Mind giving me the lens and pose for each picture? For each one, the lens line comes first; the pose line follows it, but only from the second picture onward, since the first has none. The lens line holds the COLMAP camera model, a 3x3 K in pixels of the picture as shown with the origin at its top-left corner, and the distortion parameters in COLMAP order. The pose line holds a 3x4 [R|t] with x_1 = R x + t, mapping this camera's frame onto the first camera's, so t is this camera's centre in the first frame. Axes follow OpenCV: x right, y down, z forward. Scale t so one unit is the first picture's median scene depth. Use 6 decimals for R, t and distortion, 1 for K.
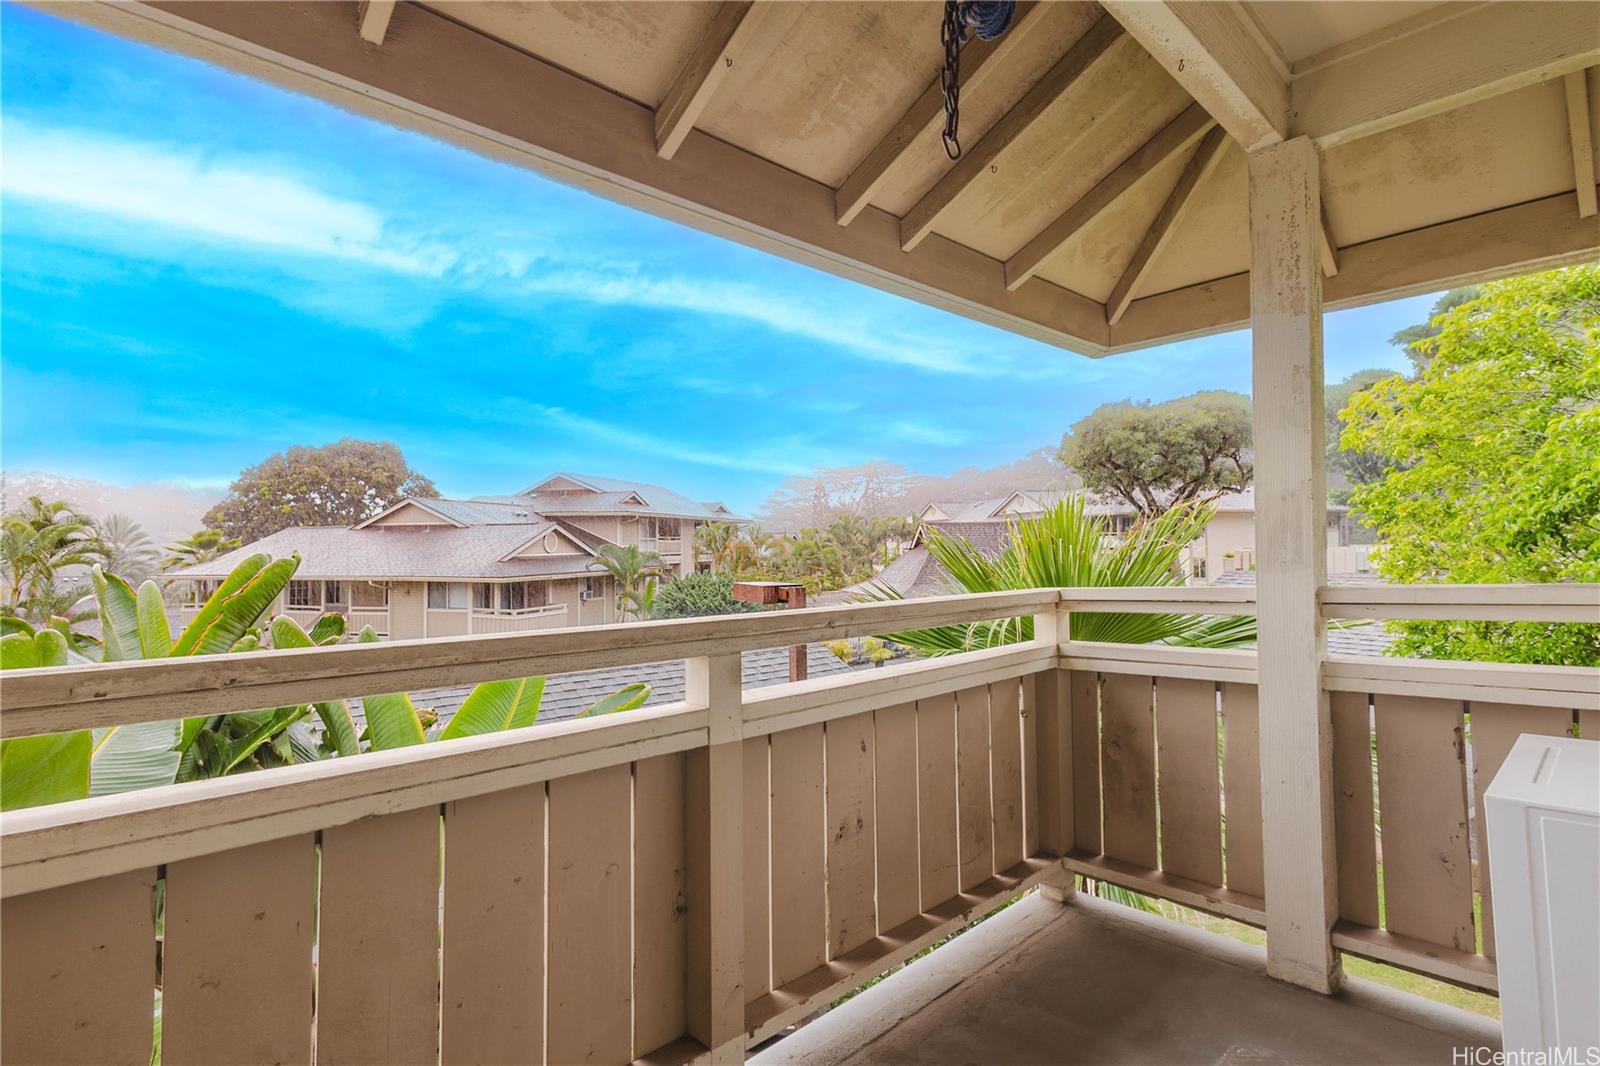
lens RADIAL K [[771.4, 0, 800.0], [0, 771.4, 533.0], [0, 0, 1]] dist [0.009218, -0.000258]
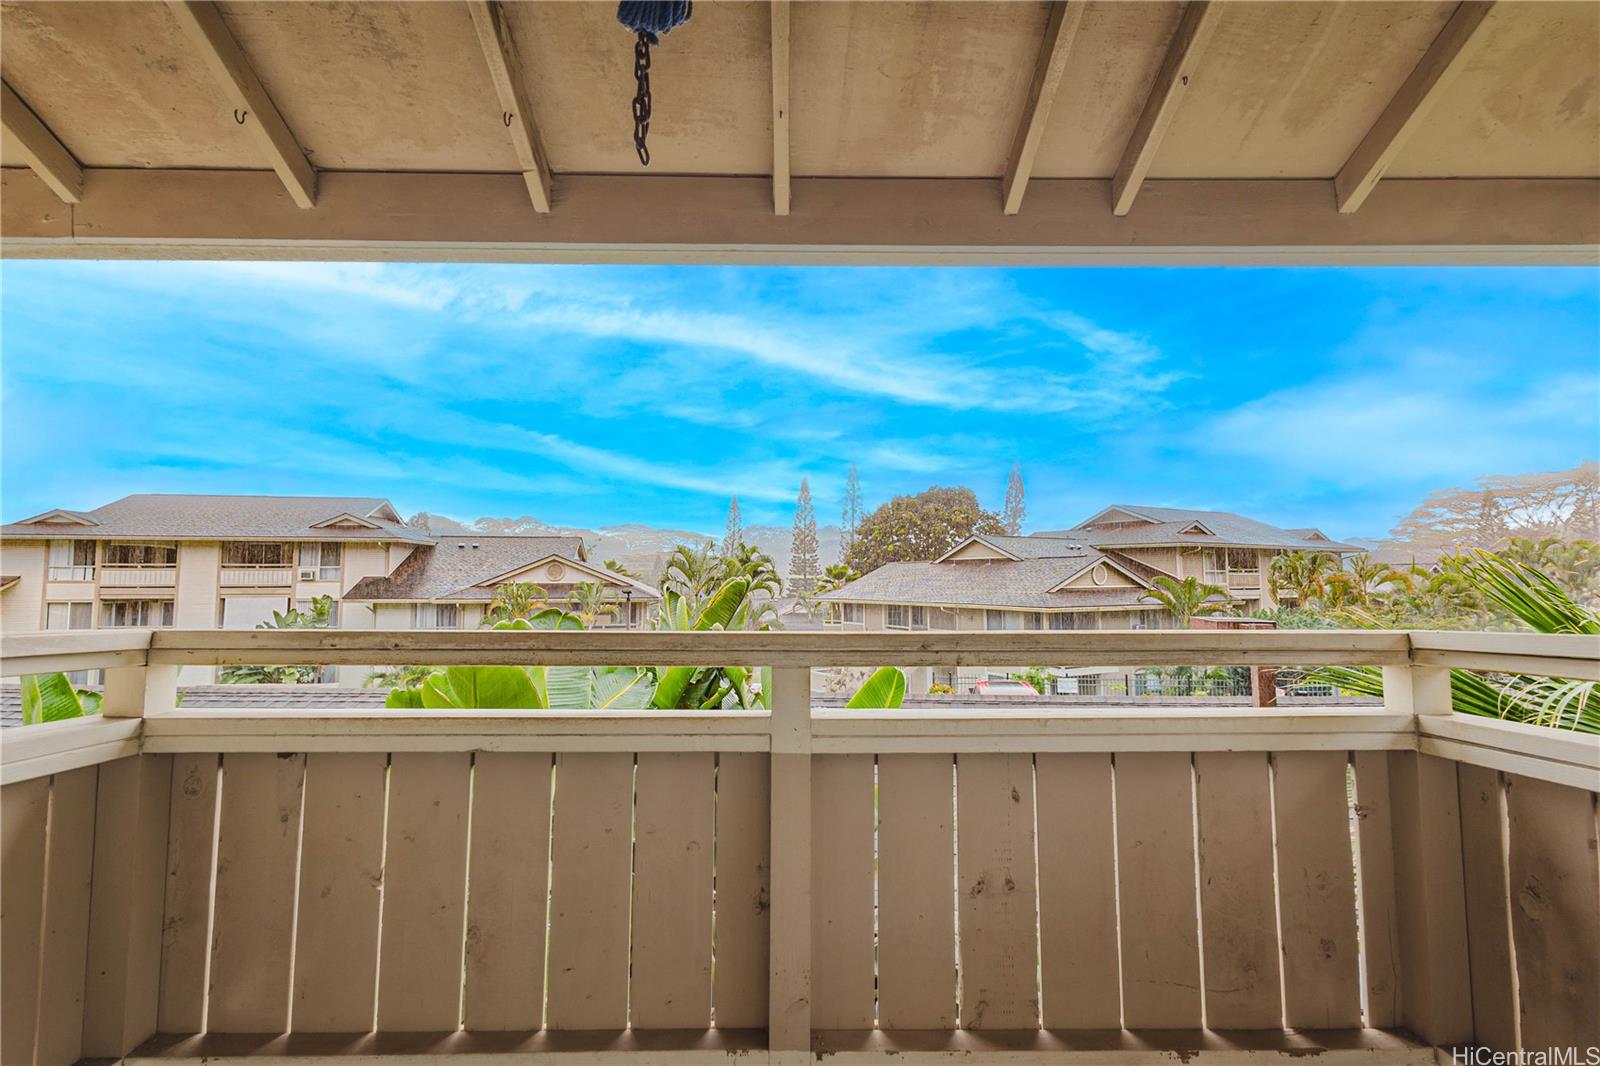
lens RADIAL K [[736.7, 0, 800.0], [0, 736.7, 533.0], [0, 0, 1]] dist [0.010449, -0.000440]
pose [[0.746446, -0.035811, -0.664482, 0.031957], [0.005948, 0.998870, -0.047151, 0.001276], [0.665419, 0.031243, 0.745816, 0.014324]]
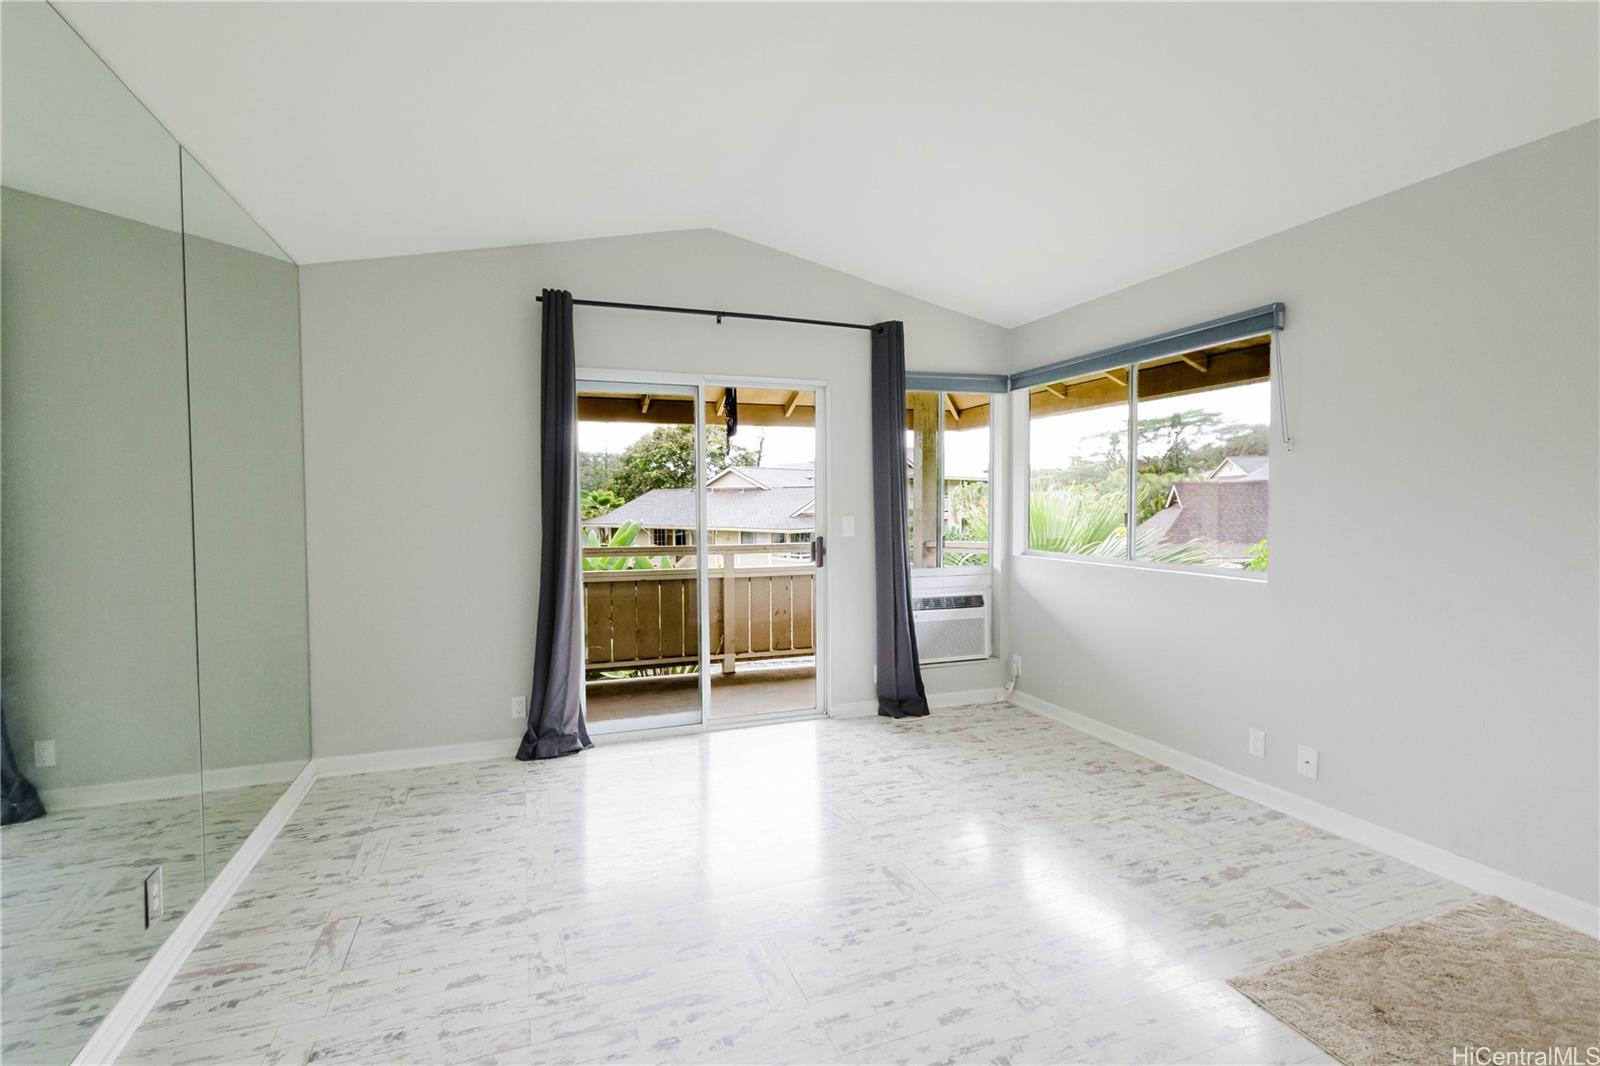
lens RADIAL K [[731.4, 0, 794.6], [0, 731.4, 526.7], [0, 0, 1]] dist [0.003777, 0.000126]
pose [[0.922202, 0.016152, -0.386372, 0.086758], [0.004118, 0.998660, 0.051578, -0.008690], [0.386687, -0.049156, 0.920900, -0.118730]]
